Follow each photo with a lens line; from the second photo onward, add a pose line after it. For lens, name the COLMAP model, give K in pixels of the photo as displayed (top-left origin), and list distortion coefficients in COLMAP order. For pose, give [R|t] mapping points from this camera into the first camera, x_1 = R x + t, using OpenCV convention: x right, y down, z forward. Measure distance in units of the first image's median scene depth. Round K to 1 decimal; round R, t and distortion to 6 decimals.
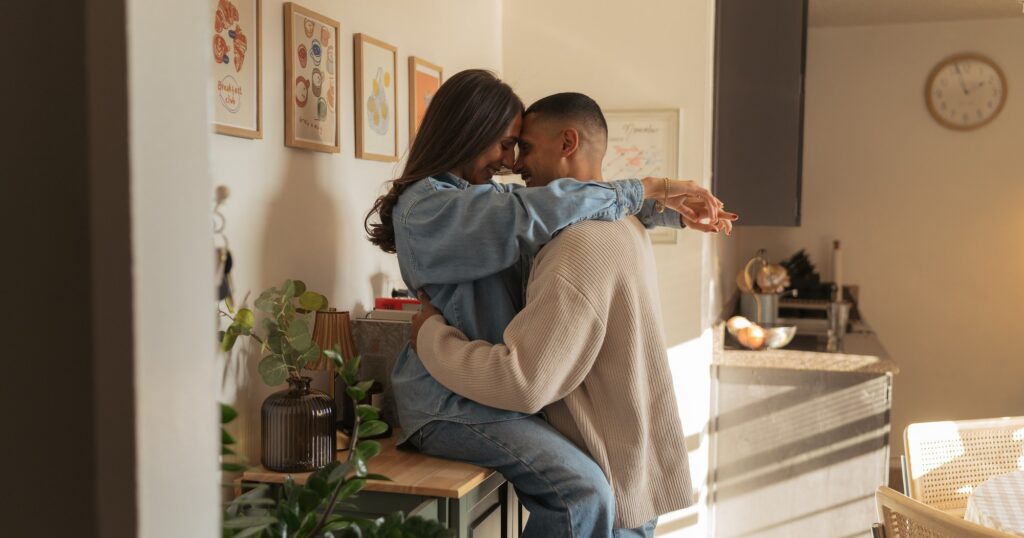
lens RADIAL K [[1147.0, 0, 490.6], [0, 1147.0, 297.6], [0, 0, 1]] dist [-0.002257, -0.005267]
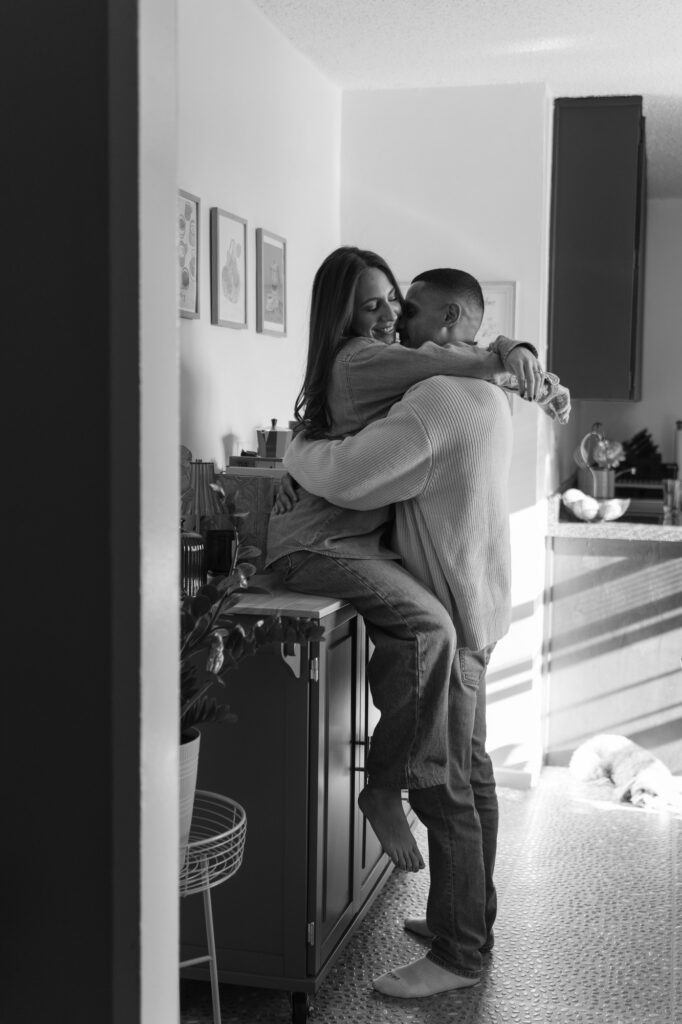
lens RADIAL K [[1268.9, 0, 409.2], [0, 1268.9, 494.3], [0, 0, 1]] dist [0.003473, -0.013355]
pose [[0.997106, 0.002263, 0.075992, -0.013386], [-0.002692, 0.999981, 0.005541, 0.016462], [-0.075978, -0.005729, 0.997093, -0.107493]]
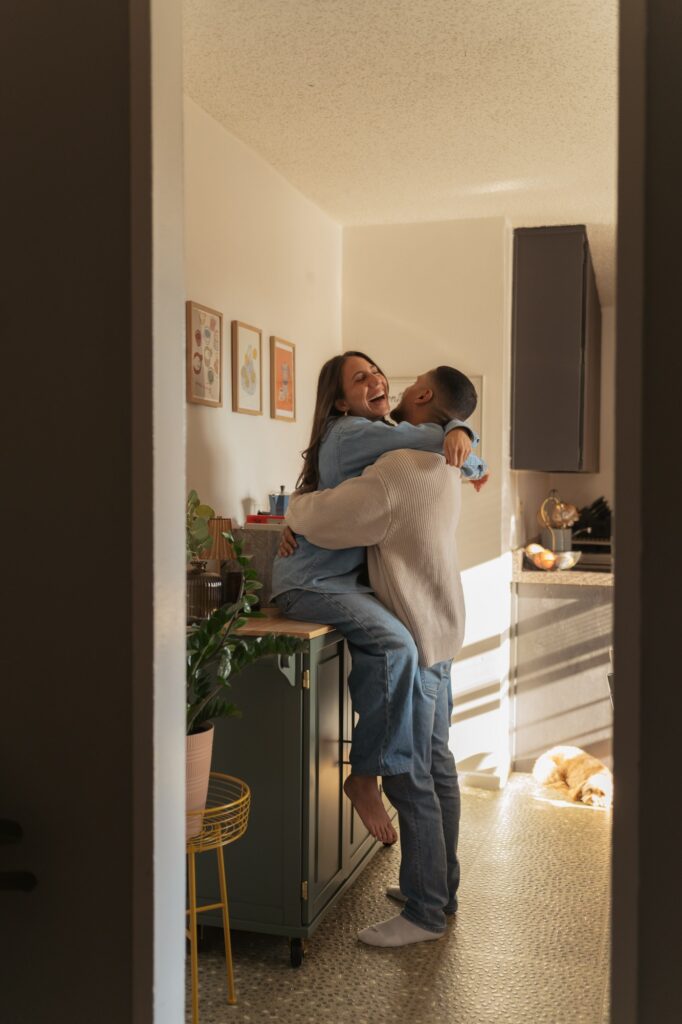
lens RADIAL K [[1048.3, 0, 341.0], [0, 1048.3, 512.0], [0, 0, 1]] dist [-0.005494, 0.009703]
pose [[0.999978, -0.001157, 0.006558, 0.001319], [0.001384, 0.999394, -0.034771, 0.022755], [-0.006514, 0.034780, 0.999374, -0.133284]]
